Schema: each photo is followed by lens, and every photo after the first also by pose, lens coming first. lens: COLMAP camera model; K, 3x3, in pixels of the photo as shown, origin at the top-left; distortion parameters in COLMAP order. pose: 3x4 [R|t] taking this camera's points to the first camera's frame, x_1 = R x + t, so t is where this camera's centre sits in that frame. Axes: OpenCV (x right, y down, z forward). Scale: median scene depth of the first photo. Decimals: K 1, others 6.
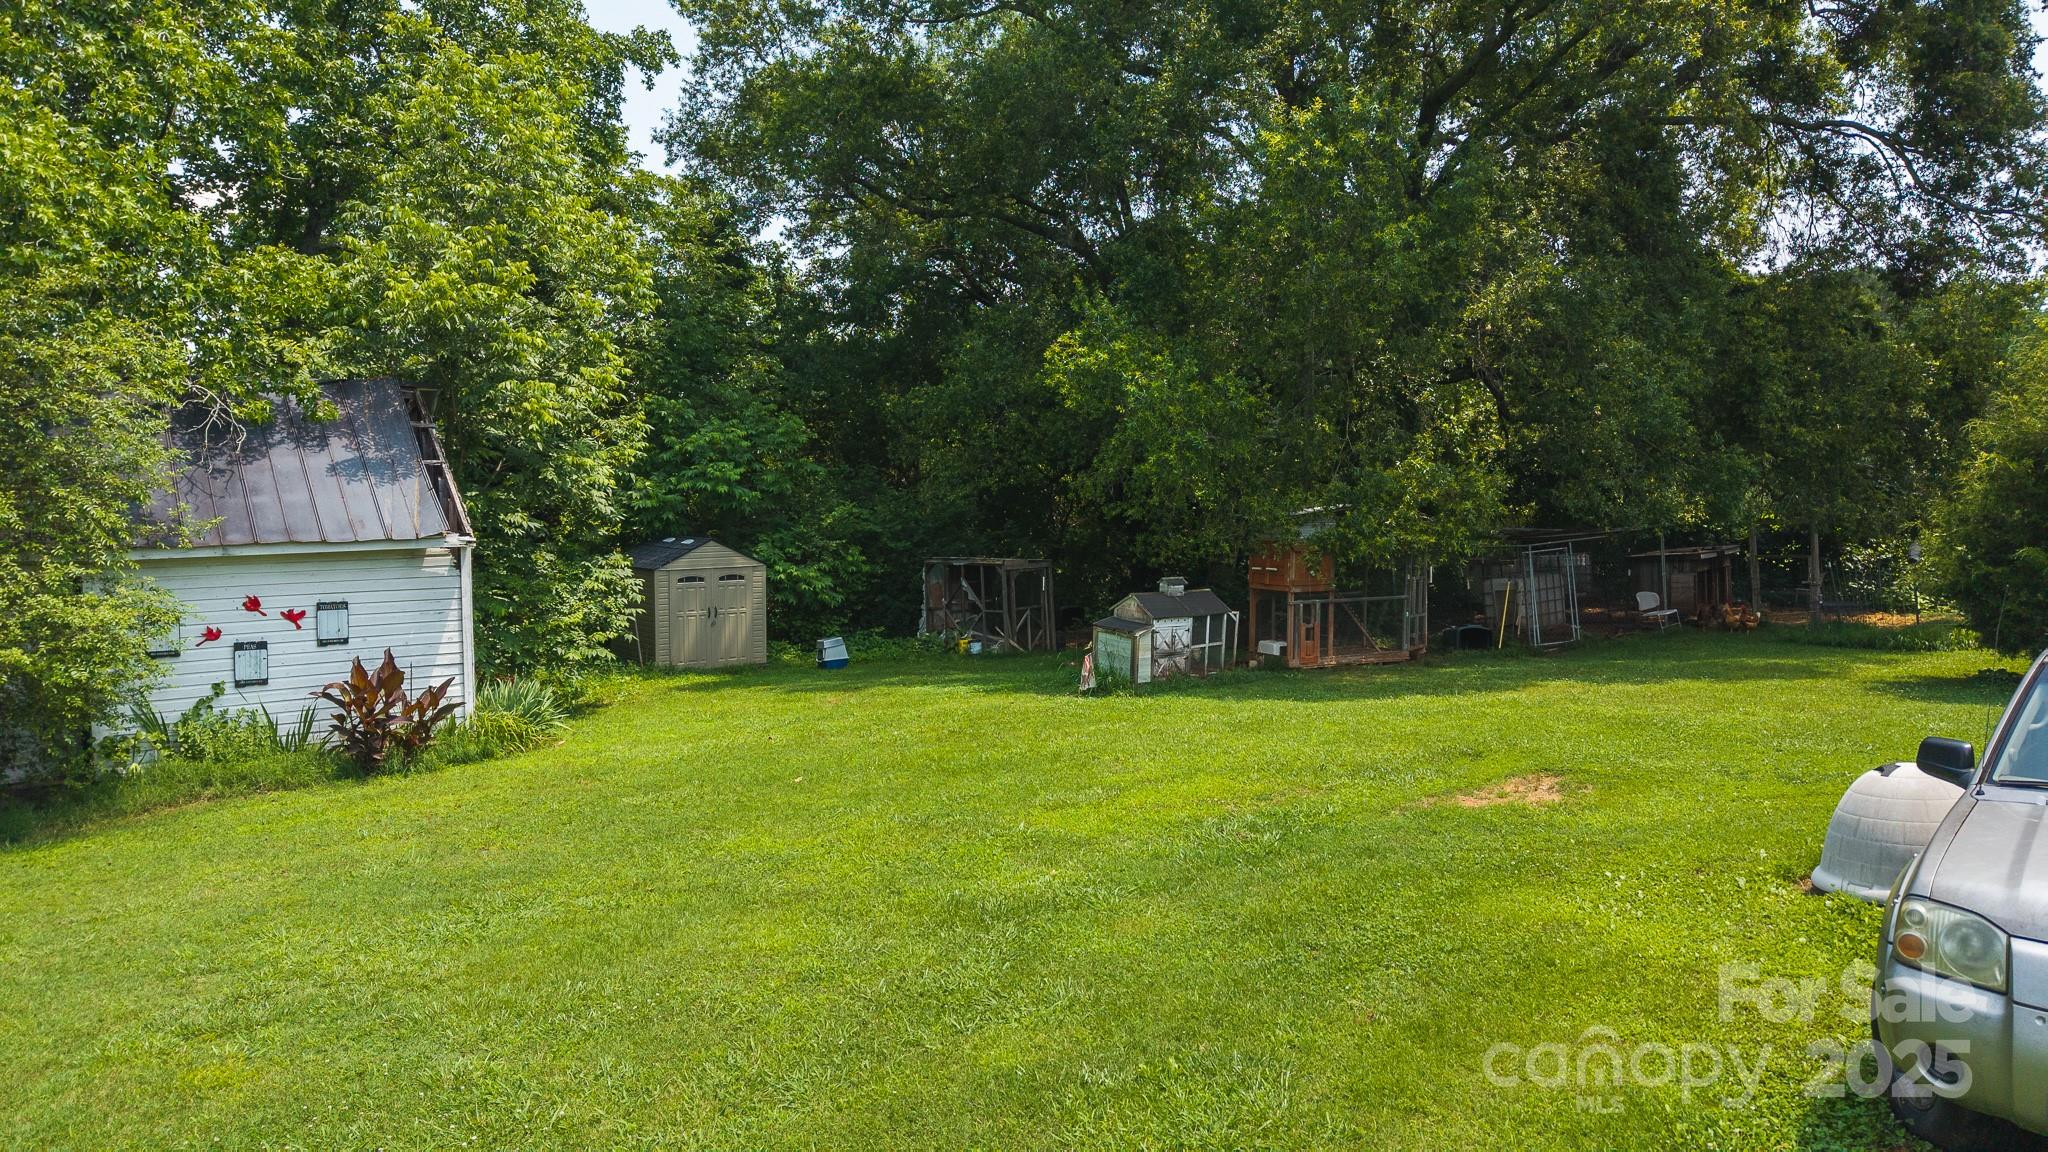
lens RADIAL K [[1394.9, 0, 1024.0], [0, 1394.9, 576.0], [0, 0, 1]] dist [0.099486, -0.173865]
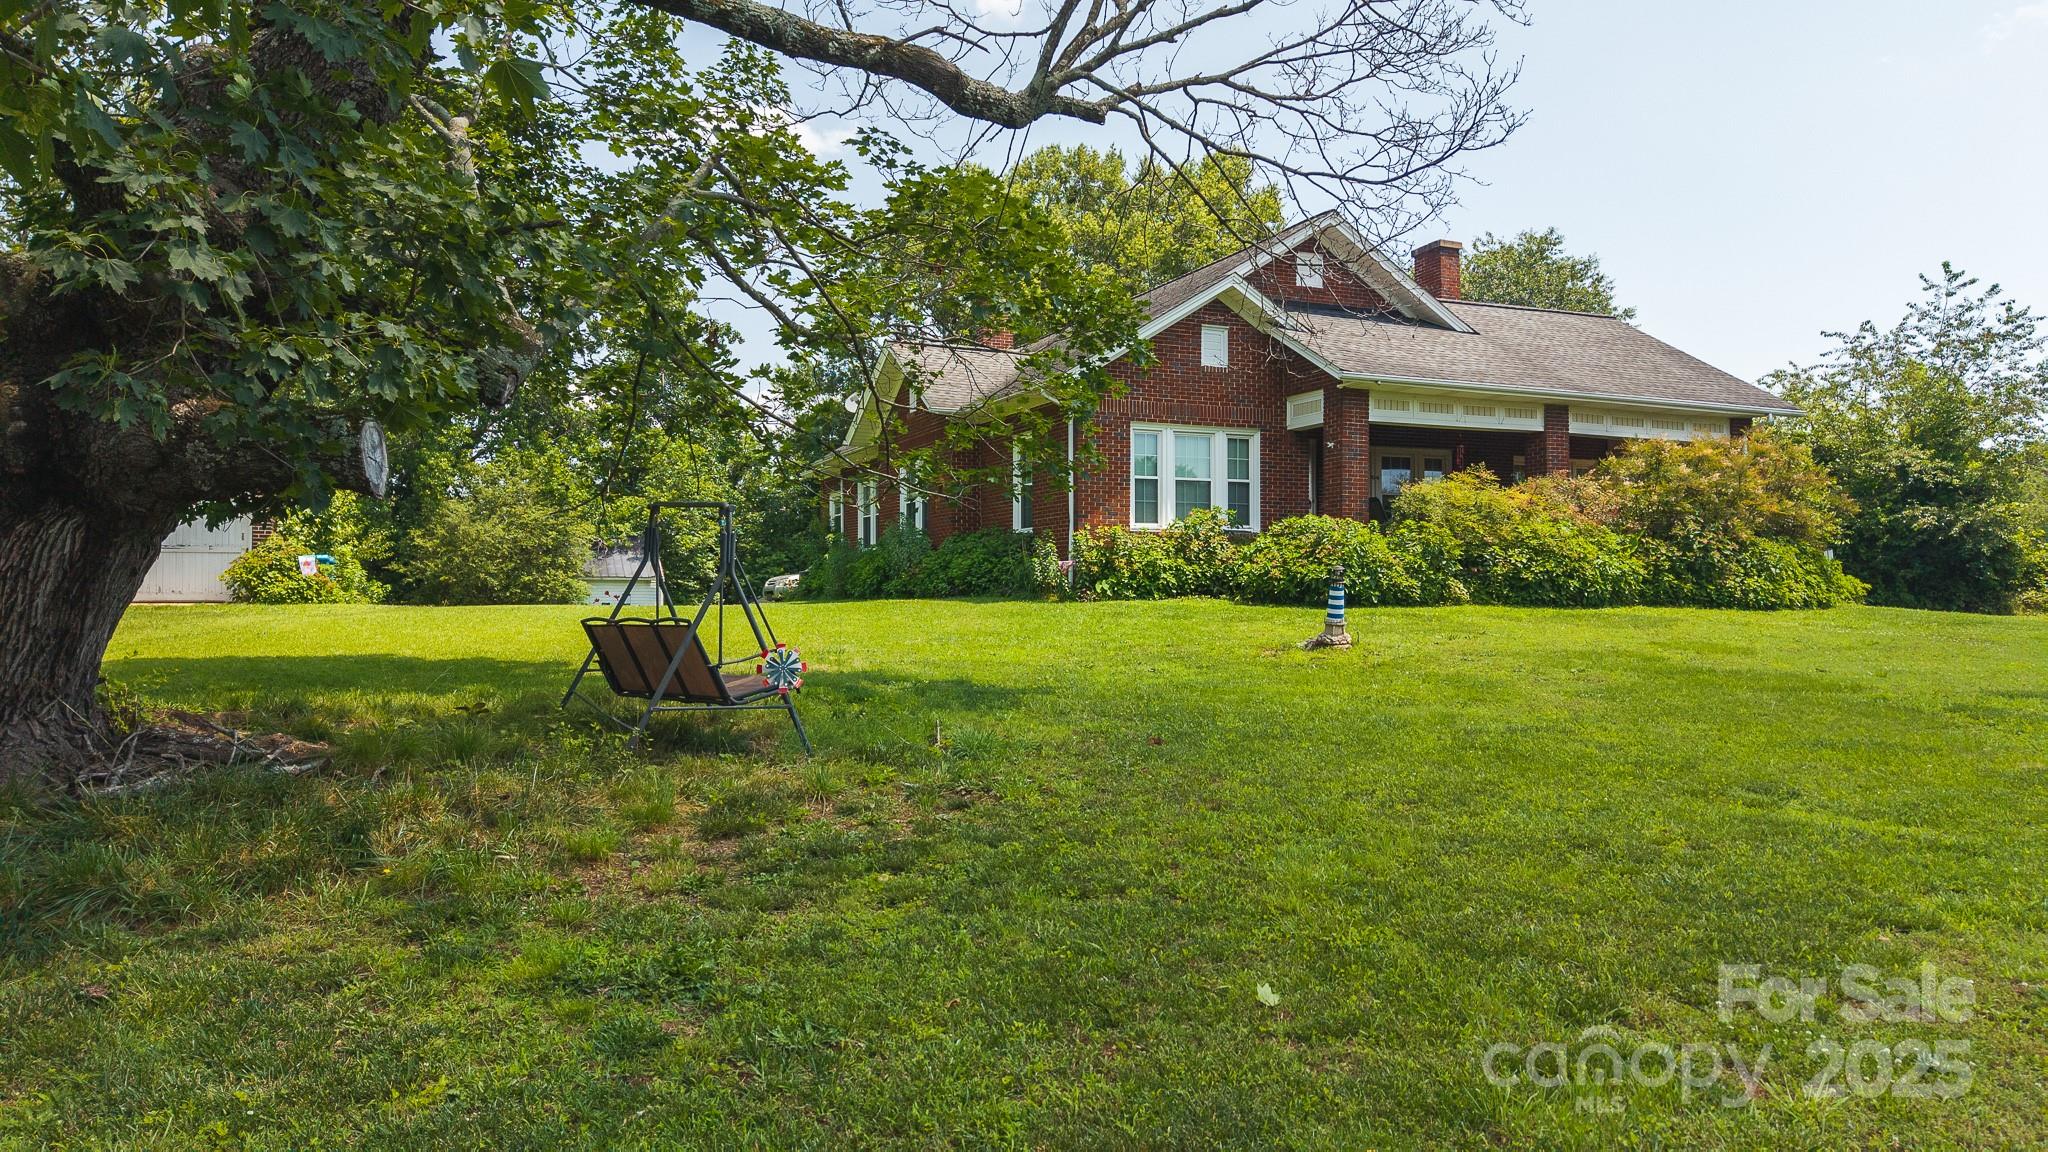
lens RADIAL K [[1322.2, 0, 1024.0], [0, 1322.2, 576.0], [0, 0, 1]] dist [-0.016037, -0.000172]
pose [[0.980706, -0.005535, -0.195408, 1.194064], [-0.016311, 0.993796, -0.110012, 0.328131], [0.194805, 0.111077, 0.974532, -2.147924]]
